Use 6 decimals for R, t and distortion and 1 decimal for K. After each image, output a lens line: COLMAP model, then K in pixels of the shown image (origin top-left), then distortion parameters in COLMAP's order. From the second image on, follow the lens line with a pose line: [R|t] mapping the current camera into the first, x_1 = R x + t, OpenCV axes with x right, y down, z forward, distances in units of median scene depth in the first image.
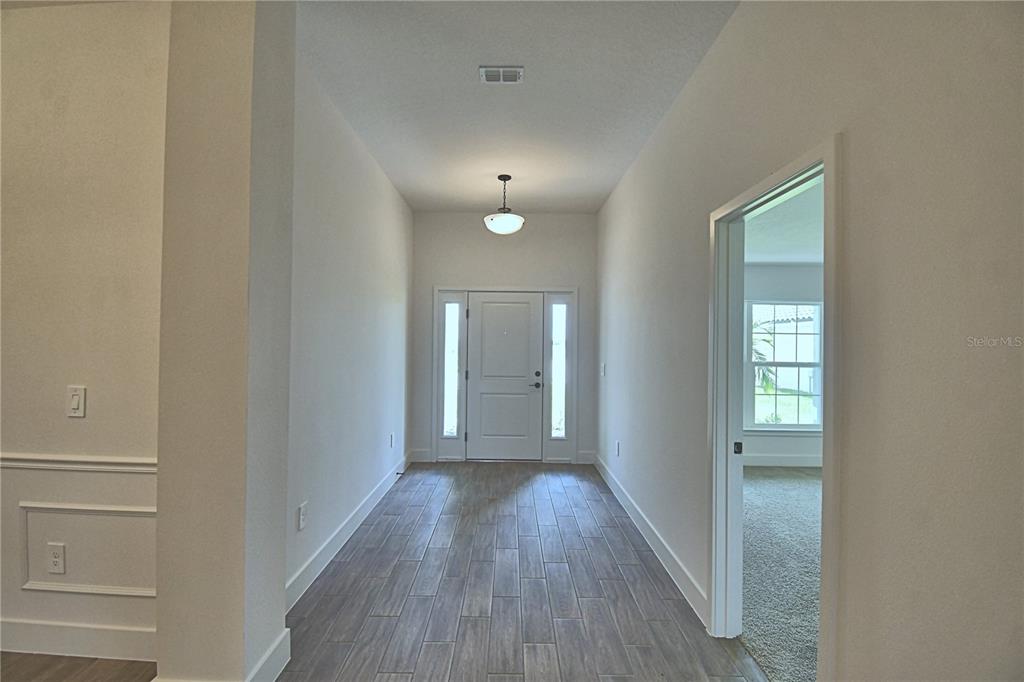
lens RADIAL K [[453.5, 0, 508.2], [0, 453.5, 339.9], [0, 0, 1]] dist [0.026372, -0.026328]
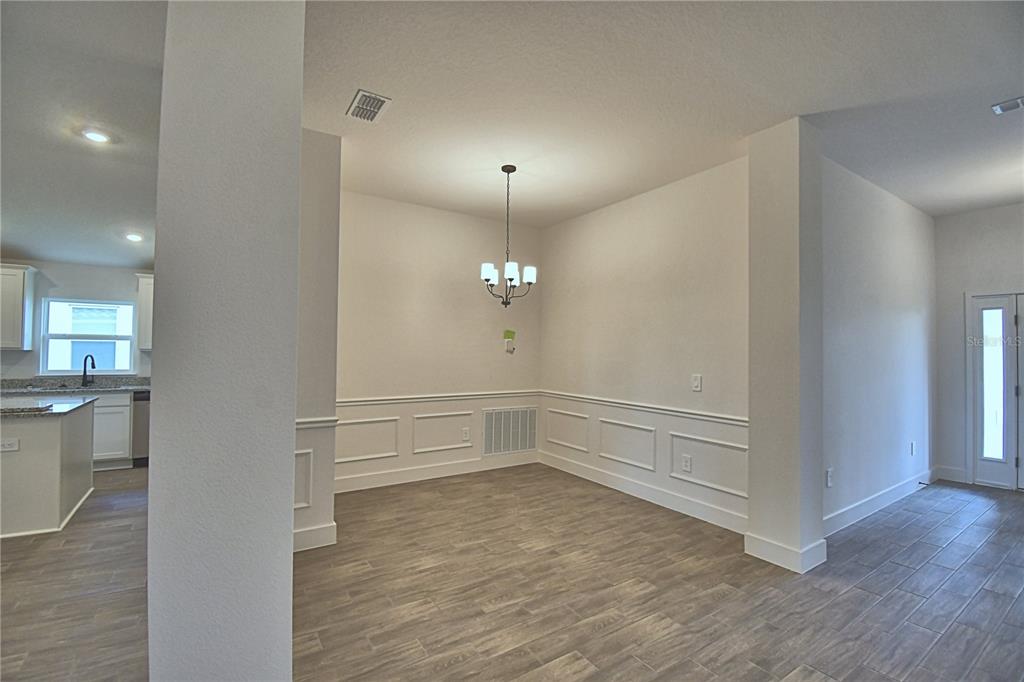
lens RADIAL K [[453.5, 0, 508.2], [0, 453.5, 339.9], [0, 0, 1]] dist [0.026372, -0.026328]
pose [[0.557842, -0.016622, -0.829781, 0.098004], [0.000436, 0.999805, -0.019735, -0.003717], [0.829947, 0.010648, 0.557740, -0.356246]]
